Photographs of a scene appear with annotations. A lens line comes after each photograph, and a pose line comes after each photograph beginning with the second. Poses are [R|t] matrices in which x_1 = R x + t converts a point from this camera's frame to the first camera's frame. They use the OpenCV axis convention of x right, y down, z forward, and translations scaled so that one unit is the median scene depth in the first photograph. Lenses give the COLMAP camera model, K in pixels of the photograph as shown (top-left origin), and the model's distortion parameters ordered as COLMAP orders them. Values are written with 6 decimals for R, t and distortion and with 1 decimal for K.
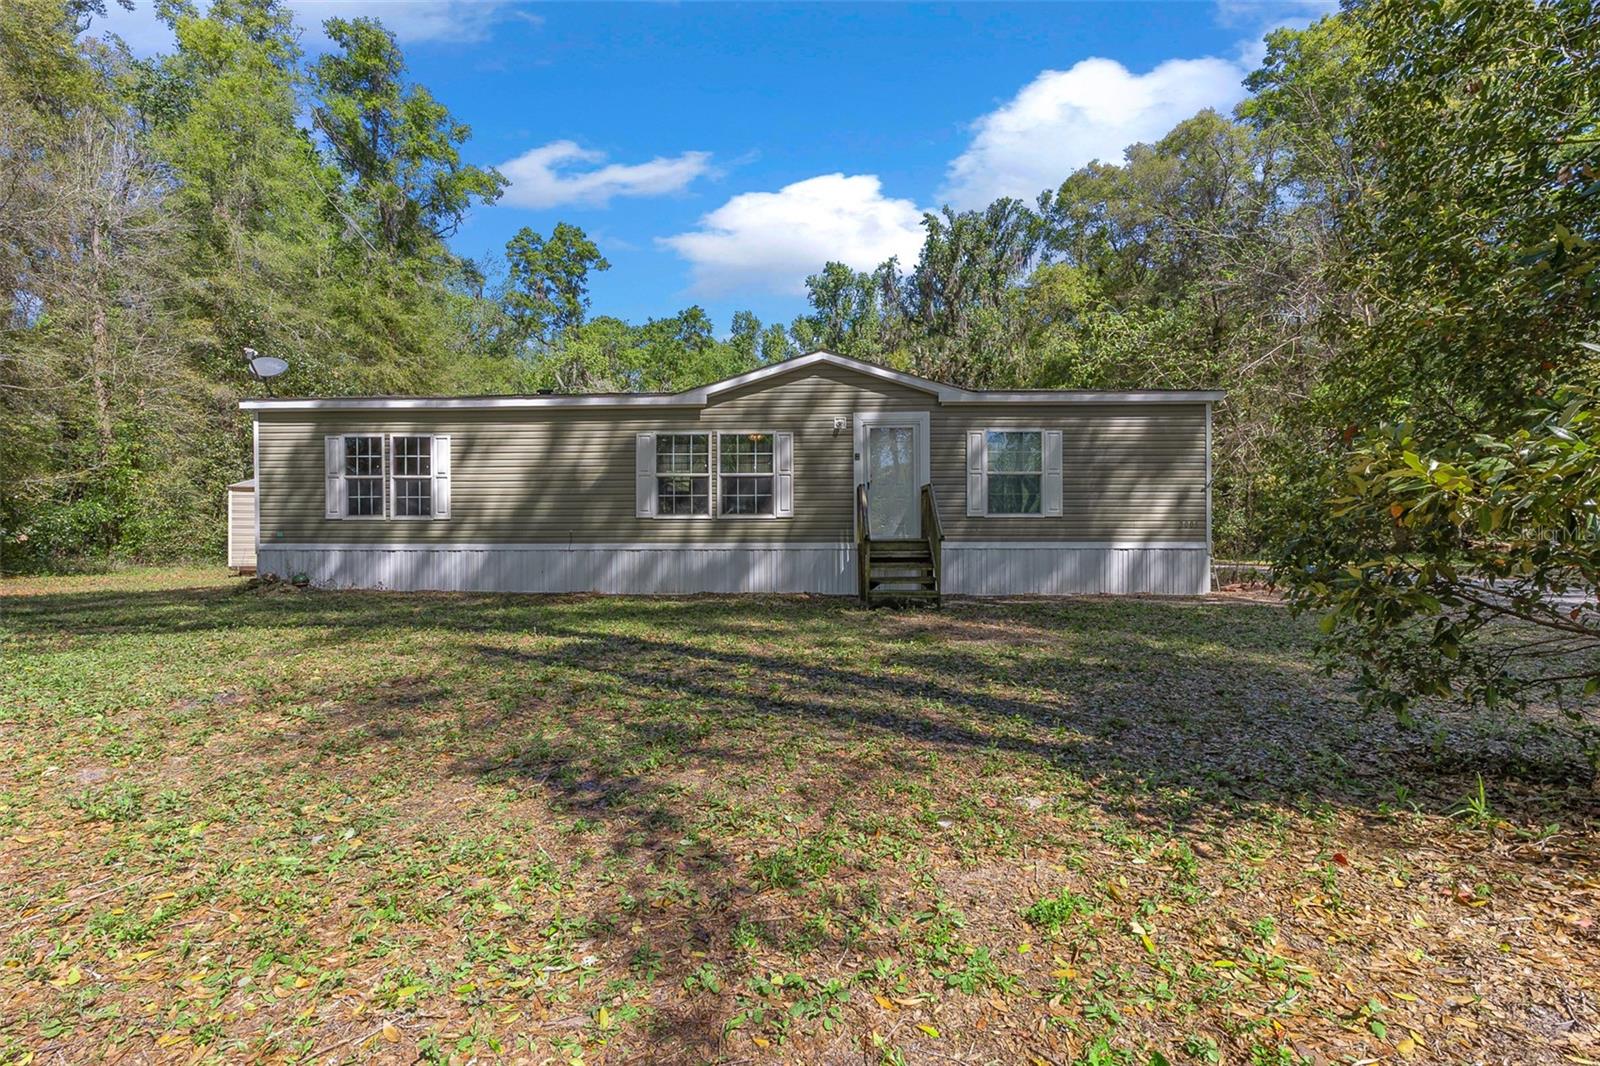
lens RADIAL K [[705.0, 0, 796.0], [0, 705.0, 526.3], [0, 0, 1]] dist [-0.003515, 0.000011]
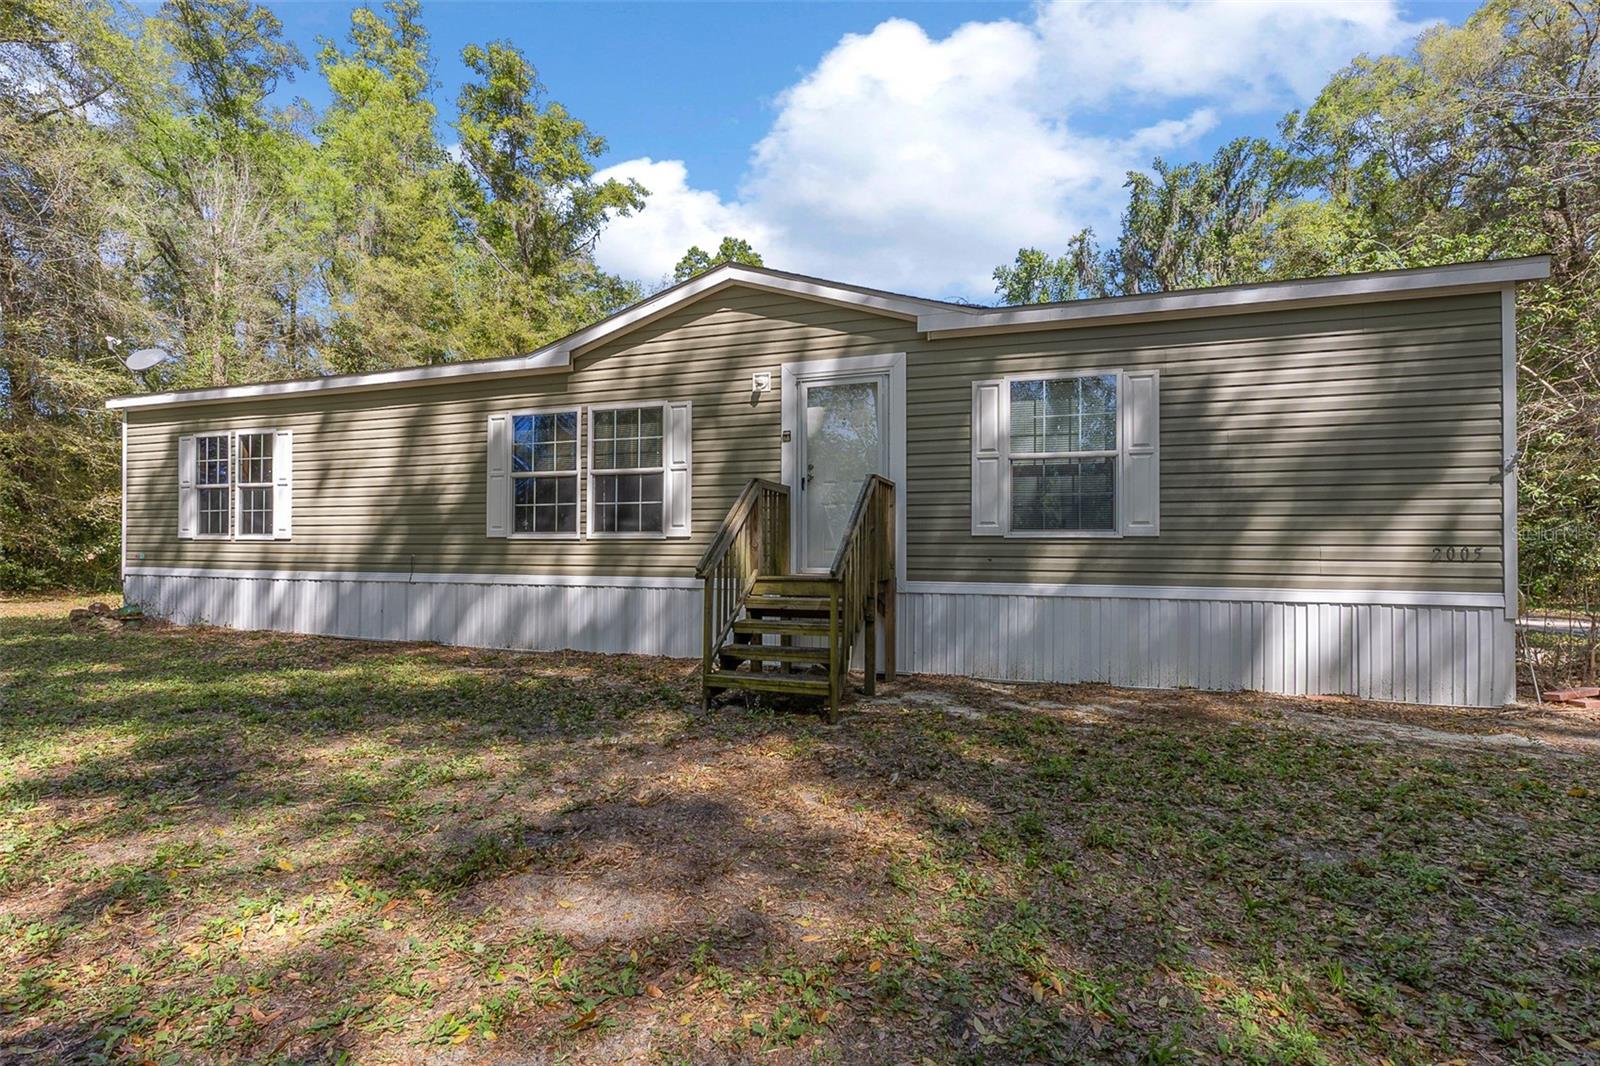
lens RADIAL K [[720.0, 0, 804.7], [0, 720.0, 542.2], [0, 0, 1]] dist [-0.005872, -0.000125]
pose [[0.958229, 0.003817, -0.285975, 0.268065], [-0.007014, 0.999924, -0.010156, -0.002448], [0.285915, 0.011738, 0.958183, 0.407324]]
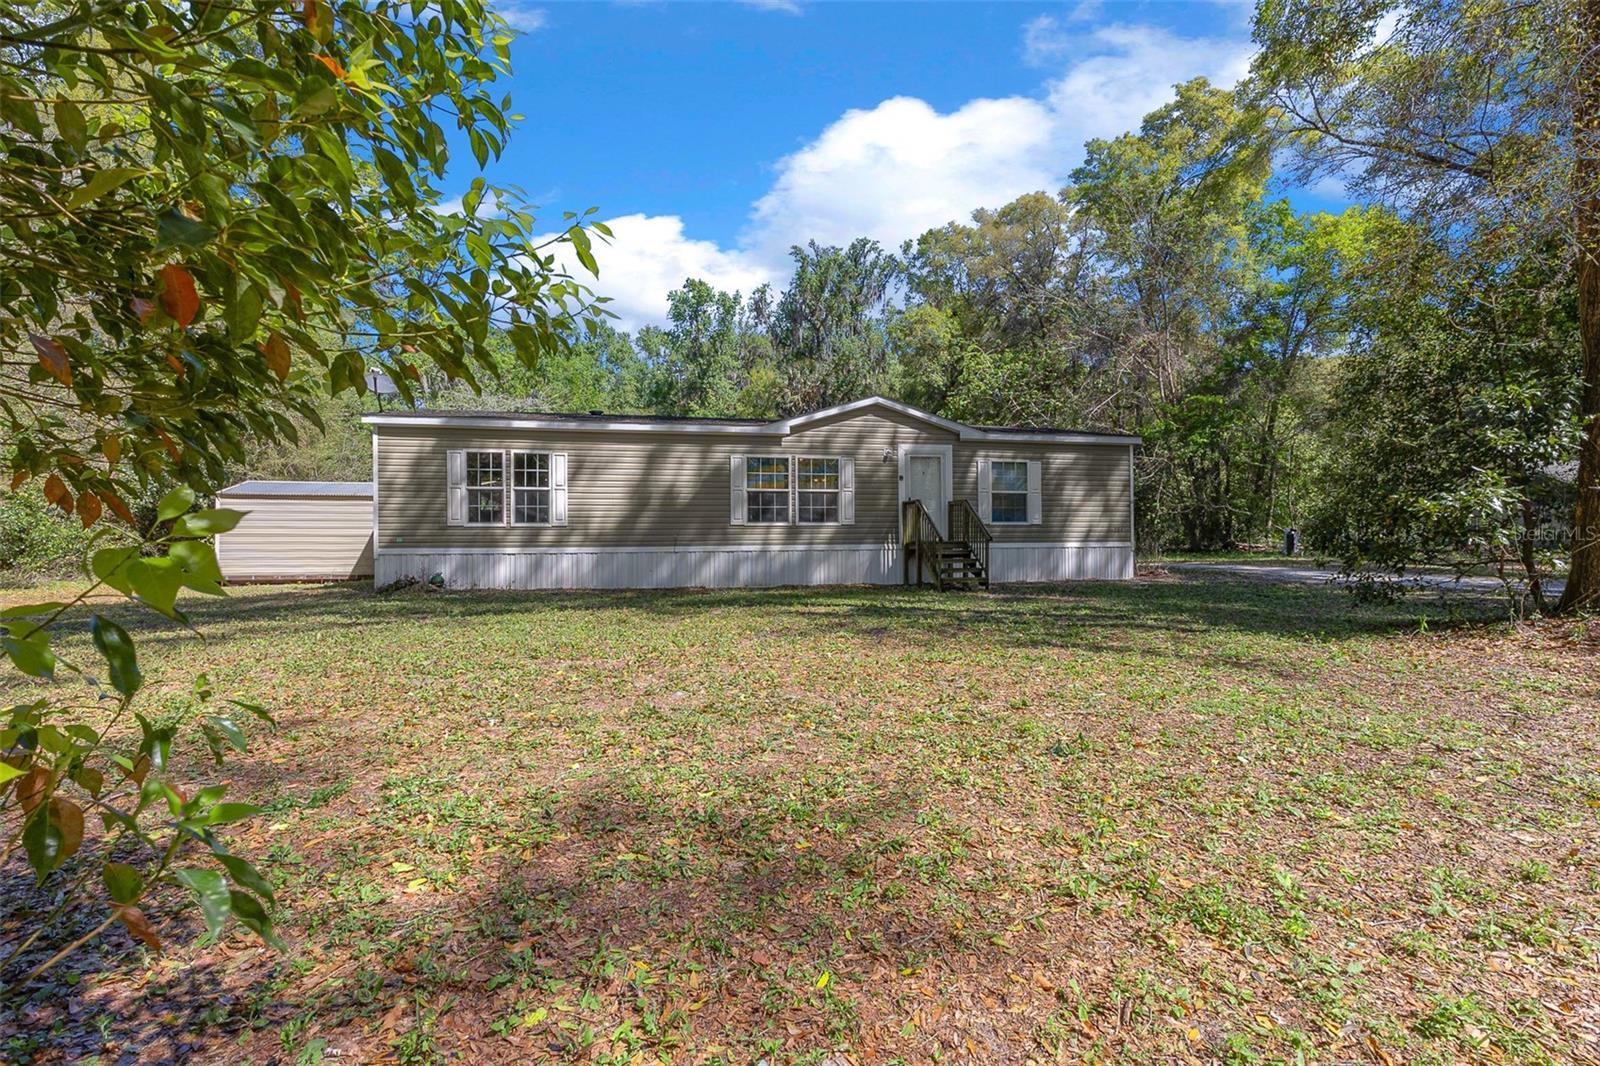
lens RADIAL K [[714.6, 0, 793.4], [0, 714.6, 528.5], [0, 0, 1]] dist [-0.009330, 0.000035]
pose [[0.966196, -0.000545, 0.257806, -0.431470], [0.003583, 0.999930, -0.011316, 0.008455], [-0.257782, 0.011857, 0.966130, -0.213213]]
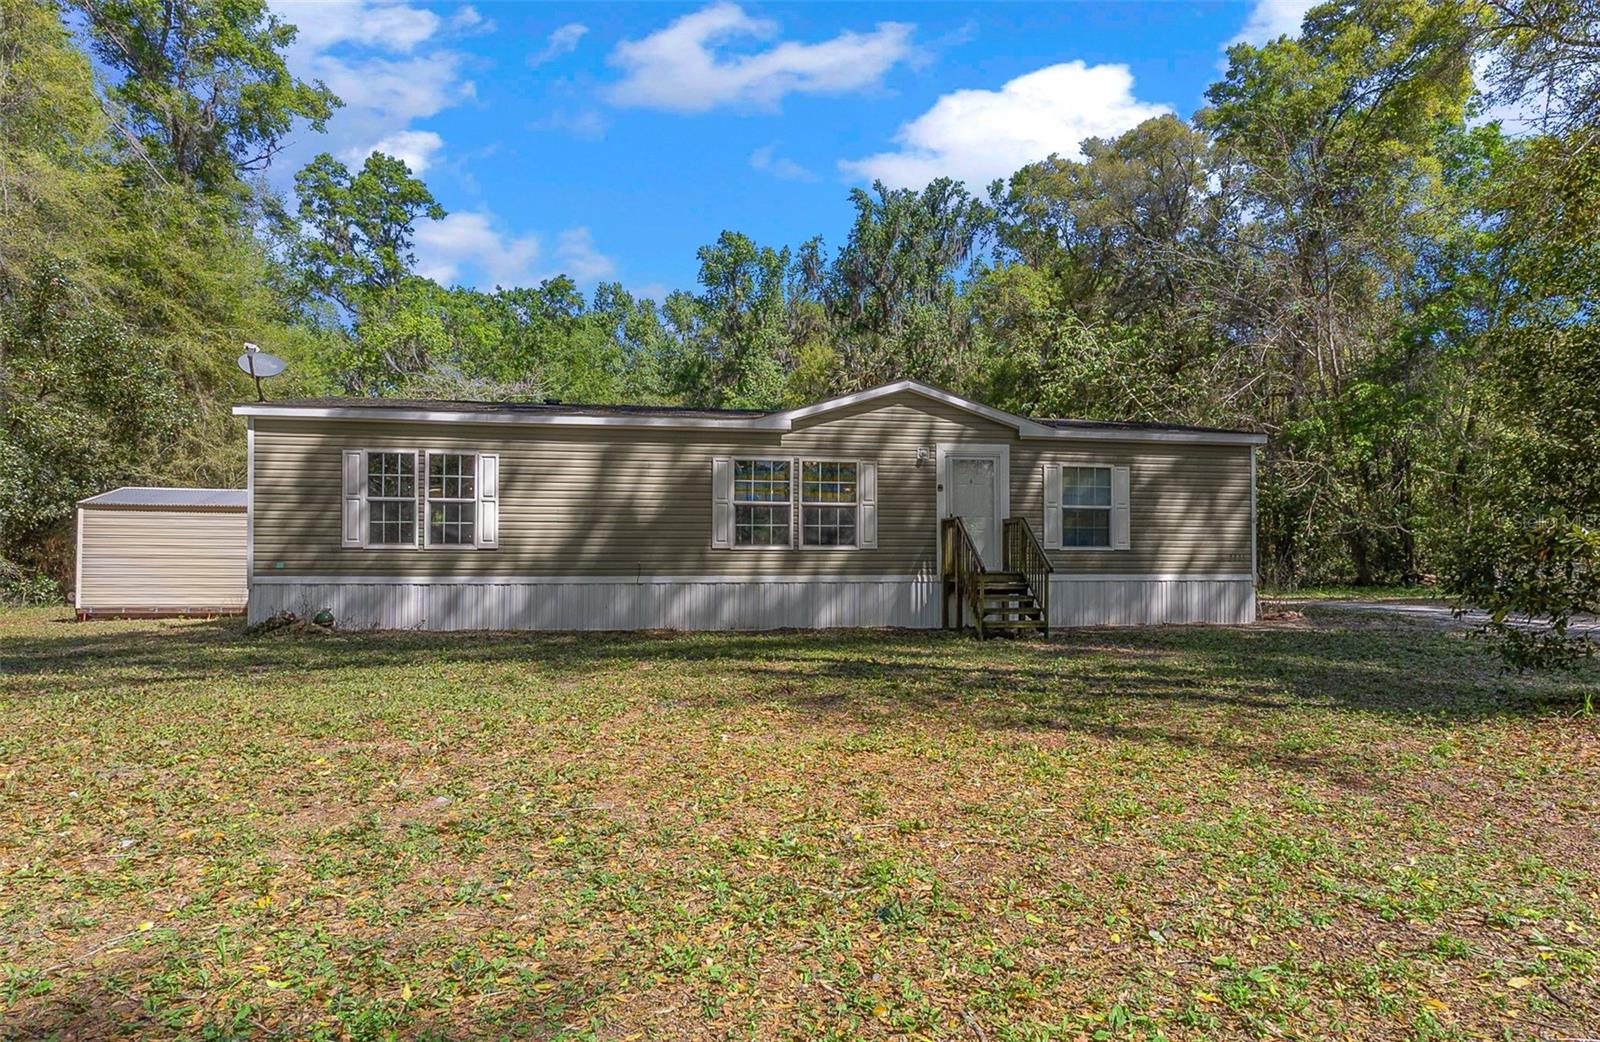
lens RADIAL K [[905.8, 0, 834.4], [0, 905.8, 542.0], [0, 0, 1]] dist [-0.005765, -0.000798]
pose [[0.975527, 0.007590, 0.219750, -0.325996], [-0.003803, 0.999837, -0.017651, 0.000212], [-0.219848, 0.016383, 0.975397, -0.197679]]
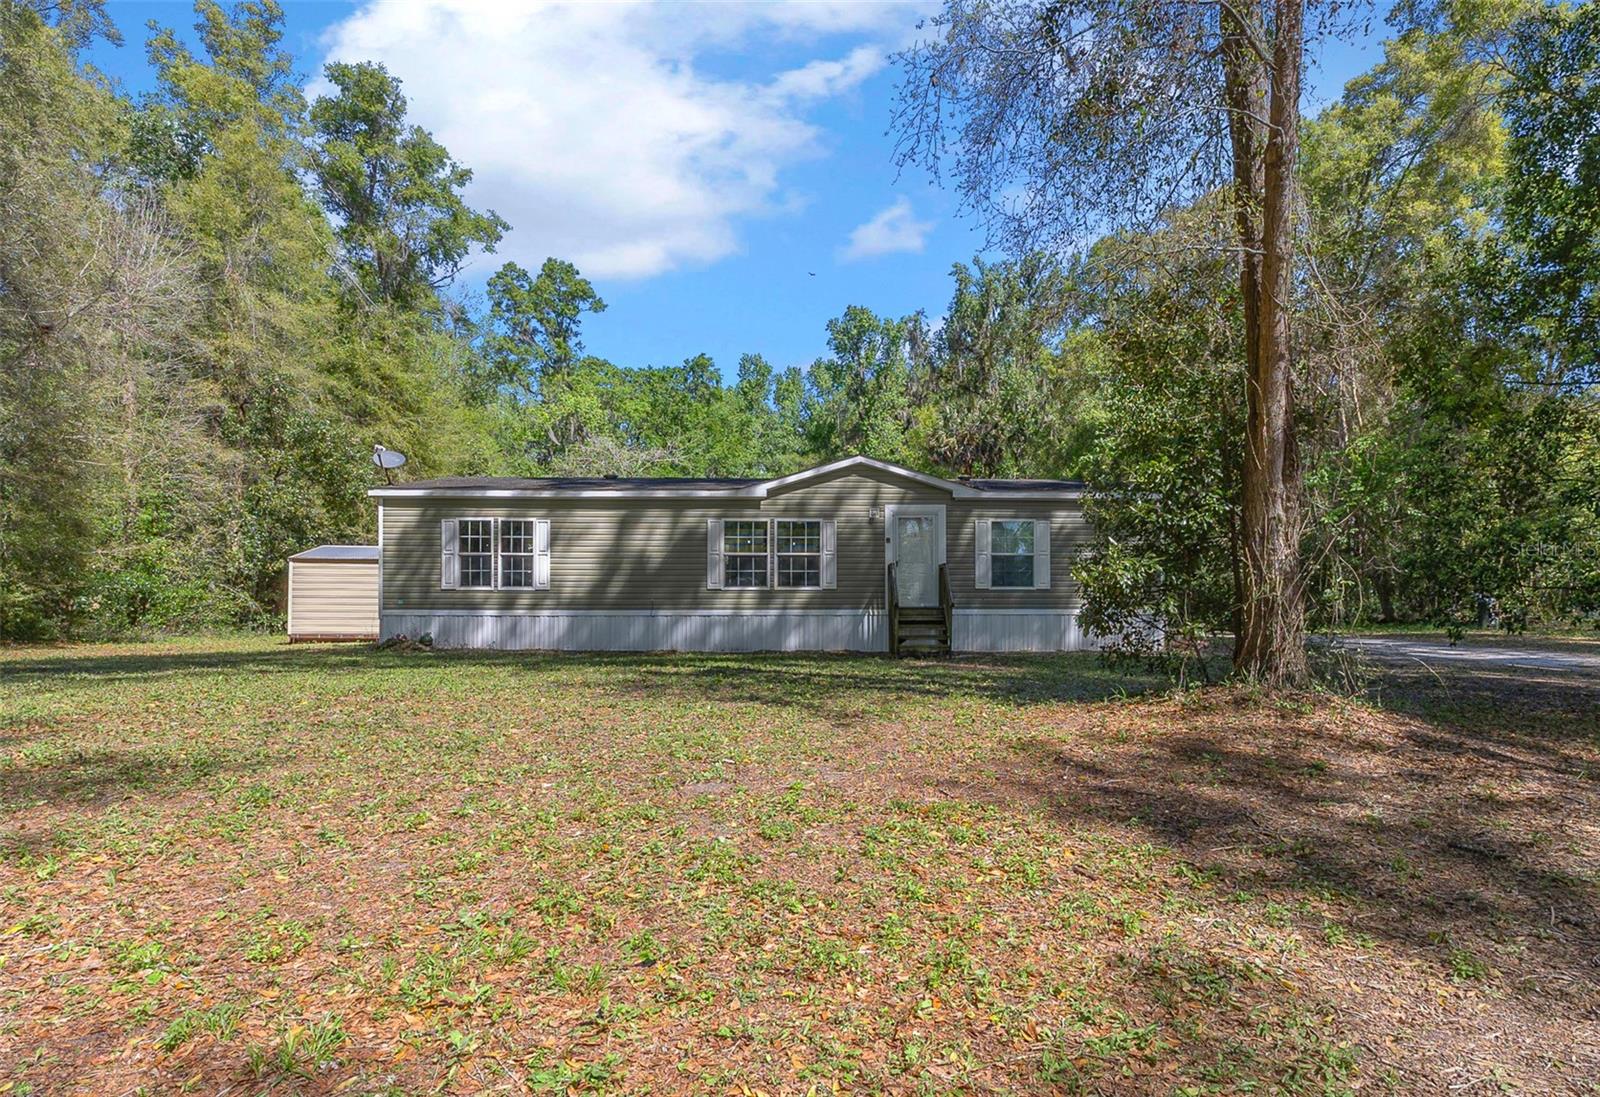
lens RADIAL K [[853.4, 0, 864.5], [0, 853.4, 585.6], [0, 0, 1]] dist [-0.006552, -0.000225]
pose [[0.997534, 0.003321, 0.070112, -0.057736], [-0.002181, 0.999864, -0.016324, 0.005707], [-0.070157, 0.016131, 0.997406, -0.479555]]
